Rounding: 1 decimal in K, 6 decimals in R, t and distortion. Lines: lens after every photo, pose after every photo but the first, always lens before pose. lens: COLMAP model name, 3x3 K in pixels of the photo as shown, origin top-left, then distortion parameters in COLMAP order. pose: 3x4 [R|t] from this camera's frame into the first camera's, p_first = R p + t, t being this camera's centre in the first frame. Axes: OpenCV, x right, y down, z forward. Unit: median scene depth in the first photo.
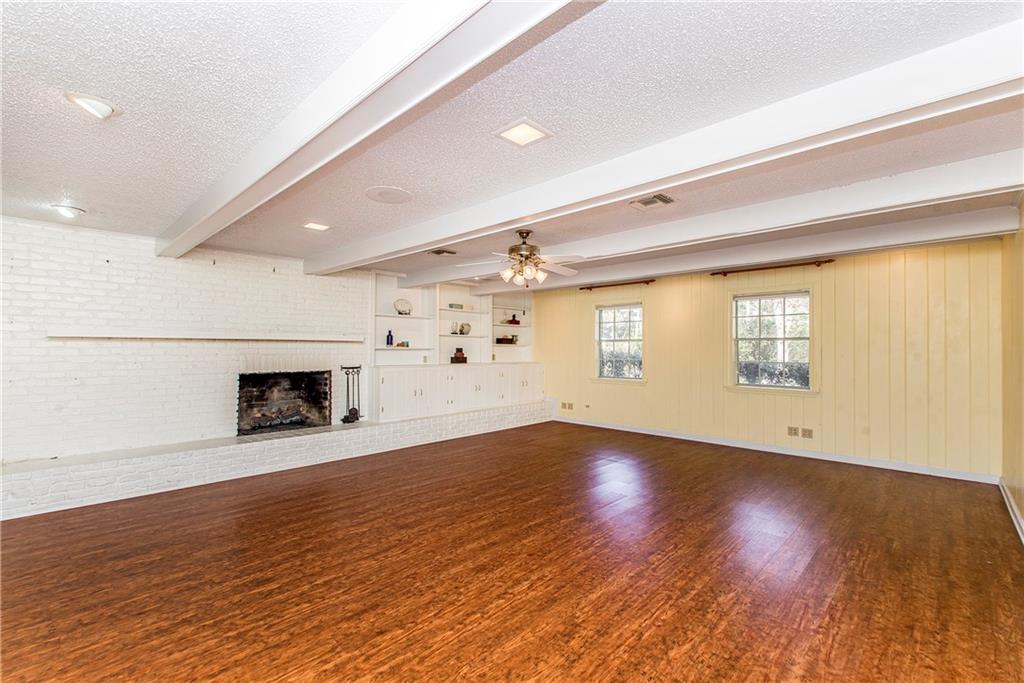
lens RADIAL K [[436.3, 0, 515.0], [0, 436.3, 344.4], [0, 0, 1]] dist [0.019473, -0.011300]
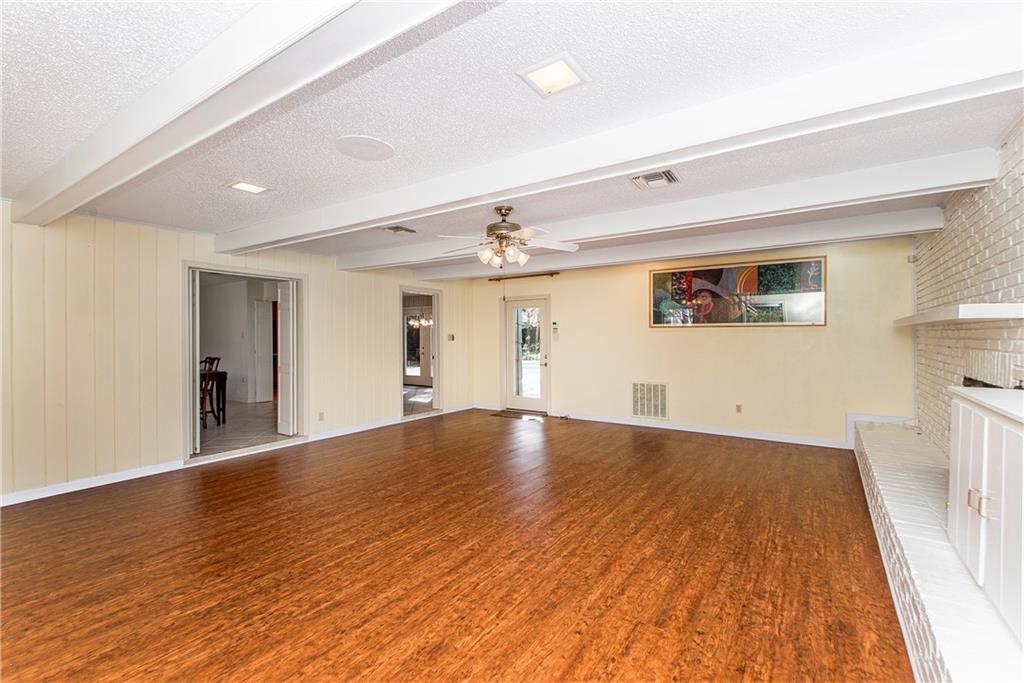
lens RADIAL K [[441.2, 0, 522.9], [0, 441.2, 332.7], [0, 0, 1]] dist [0.018270, -0.011790]
pose [[-0.985981, -0.000986, -0.166856, 0.159281], [0.002534, 0.999779, -0.020878, 0.023623], [0.166840, -0.021009, -0.985760, 2.254079]]
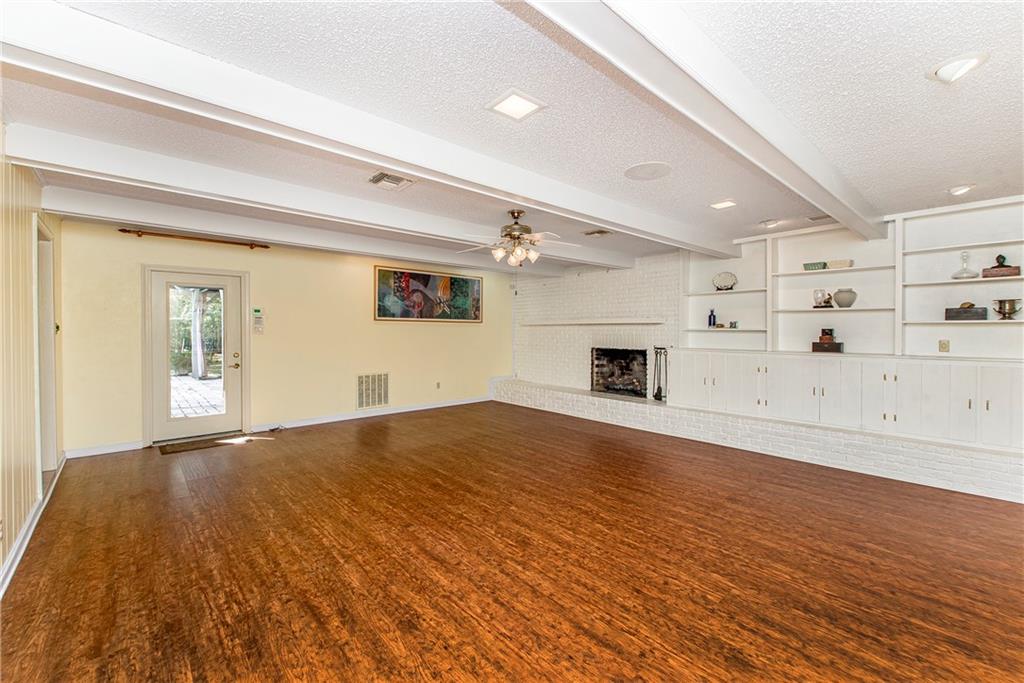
lens RADIAL K [[441.2, 0, 522.9], [0, 441.2, 332.7], [0, 0, 1]] dist [0.018270, -0.011790]
pose [[-0.072309, 0.000375, -0.997382, 1.215741], [0.007366, 0.999973, -0.000158, 0.023257], [0.997355, -0.007358, -0.072309, 1.279489]]
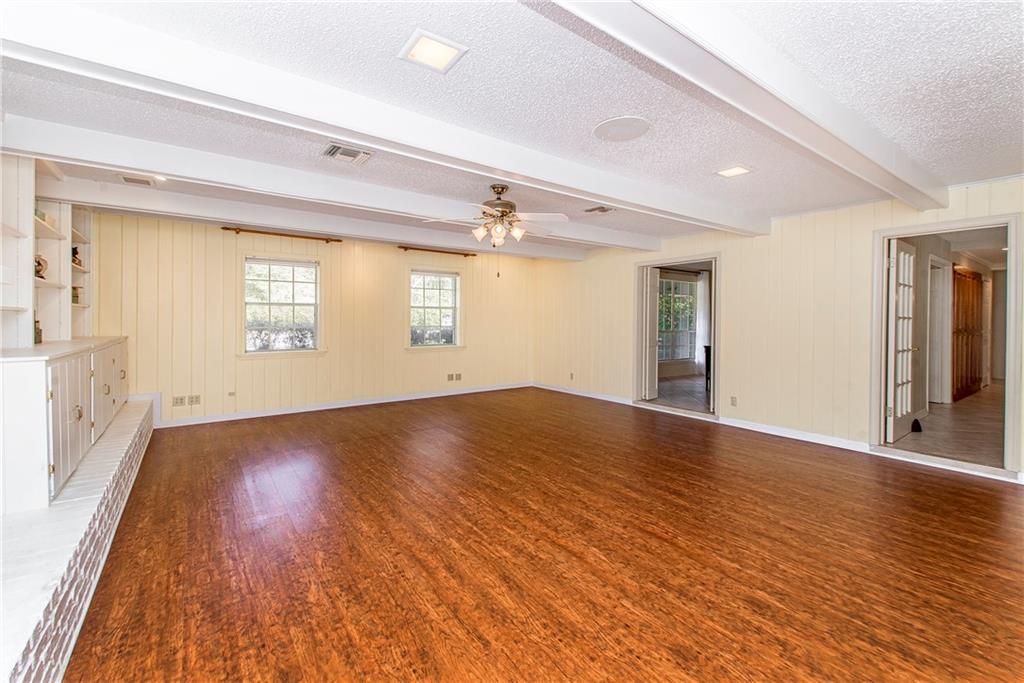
lens RADIAL K [[436.5, 0, 506.2], [0, 436.5, 336.5], [0, 0, 1]] dist [0.022179, -0.007994]
pose [[0.193995, -0.043847, 0.980022, -1.035331], [-0.012224, 0.998815, 0.047108, 0.015152], [-0.980926, -0.021118, 0.193230, 0.944946]]
